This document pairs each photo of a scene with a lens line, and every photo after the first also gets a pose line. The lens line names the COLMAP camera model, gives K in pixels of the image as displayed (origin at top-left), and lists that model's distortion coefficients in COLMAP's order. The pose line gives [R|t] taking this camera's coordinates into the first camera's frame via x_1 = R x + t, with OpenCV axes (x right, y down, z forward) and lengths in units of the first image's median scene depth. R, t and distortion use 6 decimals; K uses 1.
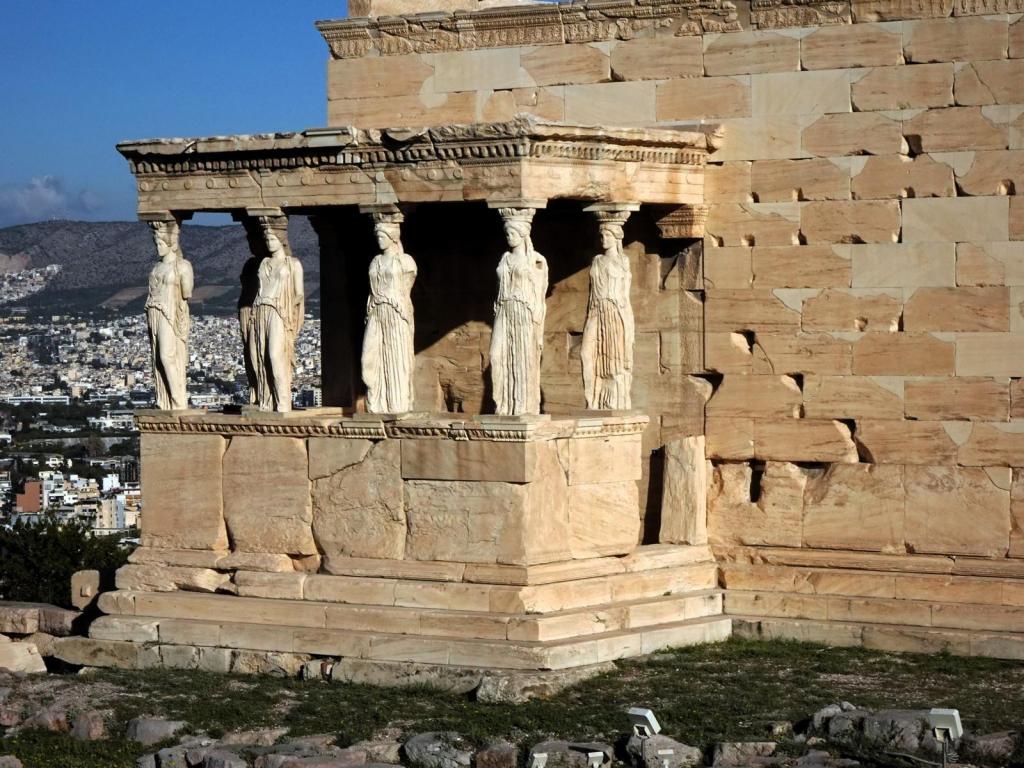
lens RADIAL K [[3176.8, 0, 511.8], [0, 3176.8, 382.0], [0, 0, 1]] dist [-0.001703, 0.000000]
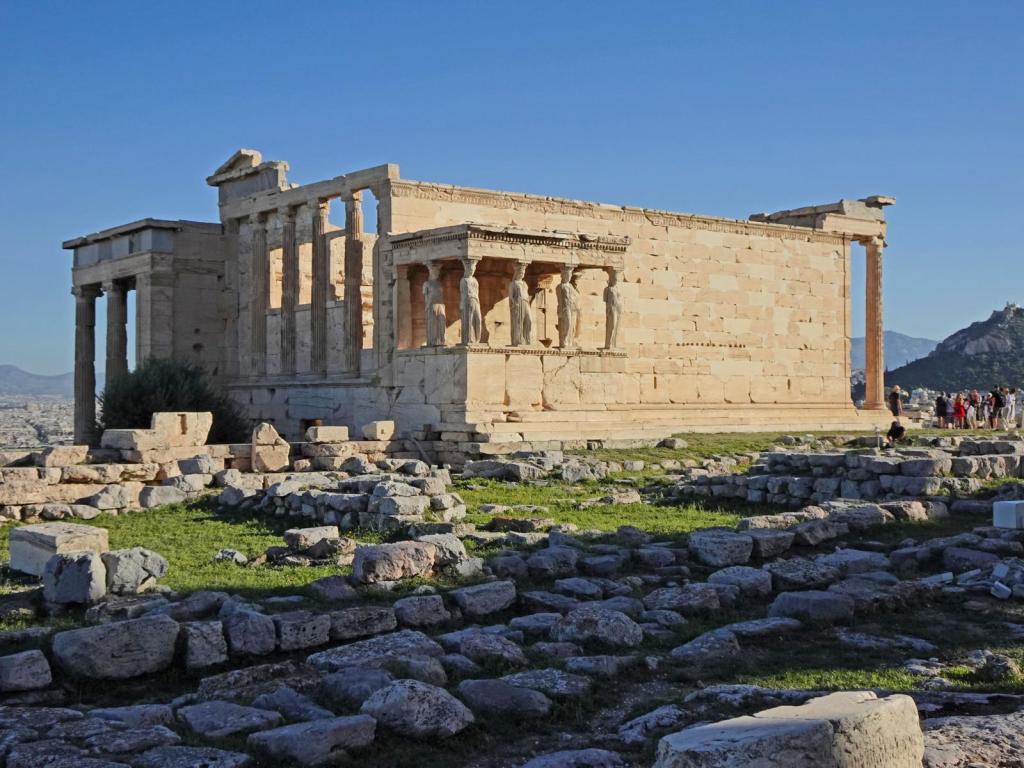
lens RADIAL K [[1362.5, 0, 512.6], [0, 1362.5, 385.7], [0, 0, 1]] dist [0.010151, 0.000000]
pose [[0.267545, 0.021650, 0.963302, -1.082087], [0.023757, 0.999295, -0.029057, 0.070686], [-0.963253, 0.030659, 0.266842, 0.748722]]
